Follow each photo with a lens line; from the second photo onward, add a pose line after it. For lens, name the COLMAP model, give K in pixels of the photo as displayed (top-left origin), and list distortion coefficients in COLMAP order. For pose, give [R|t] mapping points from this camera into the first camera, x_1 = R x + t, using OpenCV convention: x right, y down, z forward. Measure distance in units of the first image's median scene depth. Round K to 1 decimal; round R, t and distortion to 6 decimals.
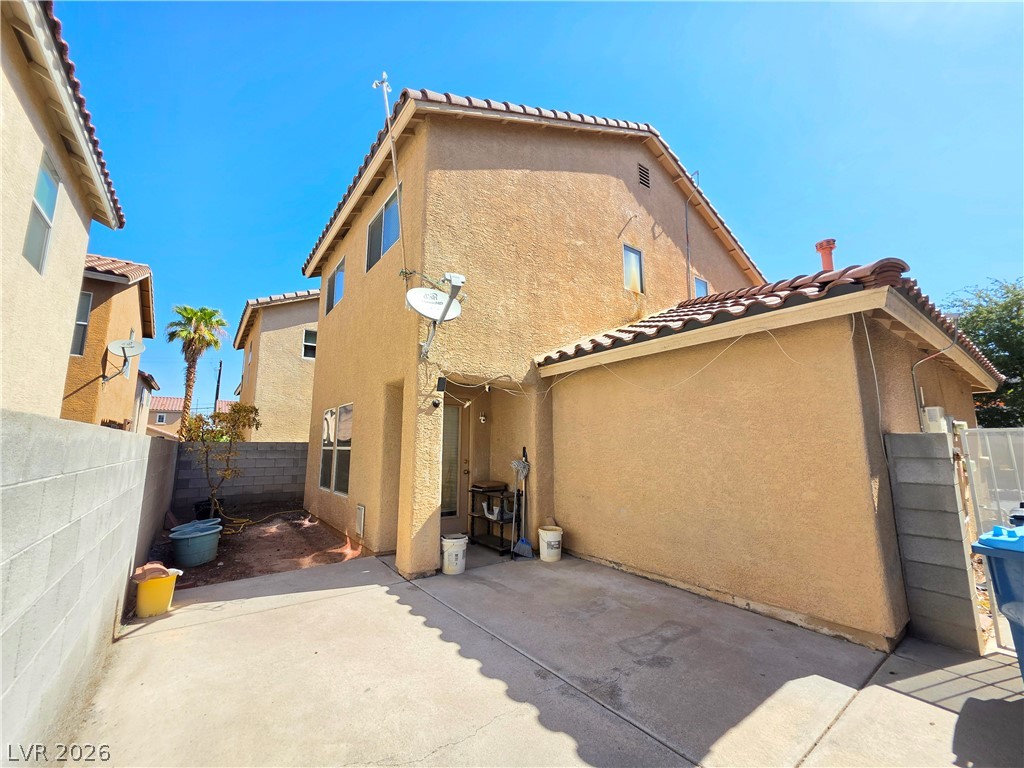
lens RADIAL K [[410.2, 0, 509.6], [0, 410.2, 384.2], [0, 0, 1]] dist [0.001787, 0.000142]
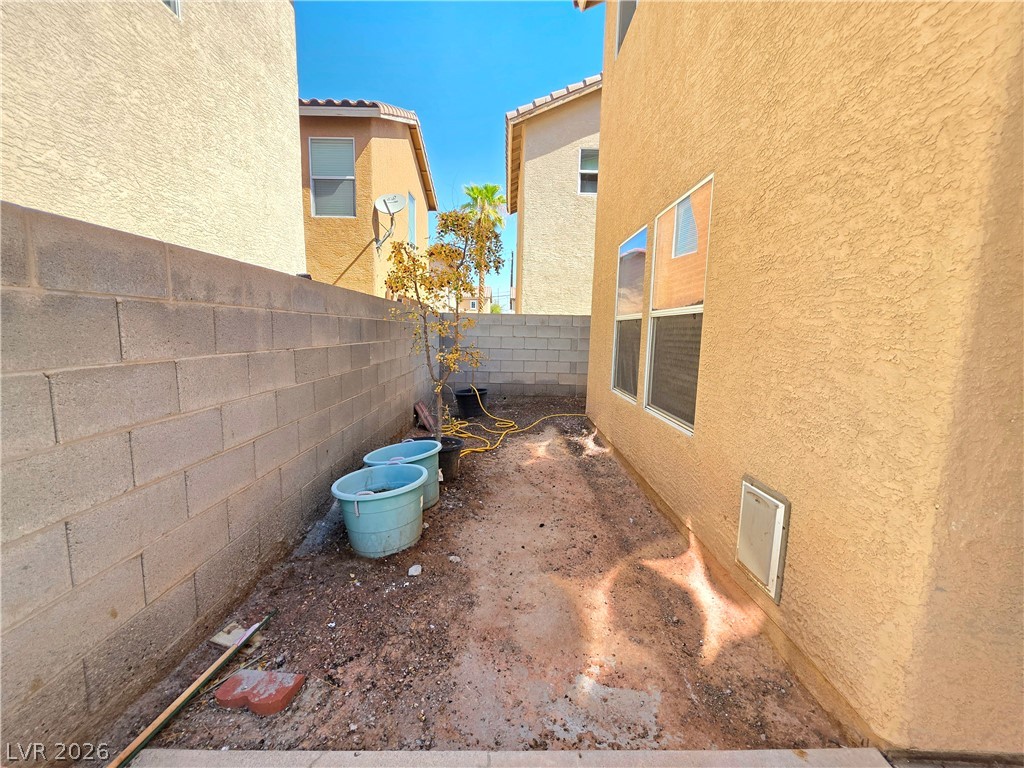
lens RADIAL K [[410.2, 0, 509.6], [0, 410.2, 384.2], [0, 0, 1]] dist [0.001787, 0.000142]
pose [[0.804495, 0.093683, -0.586524, -0.435260], [0.068099, 0.966423, 0.247769, 0.169395], [0.590042, -0.239271, 0.771103, 0.856528]]
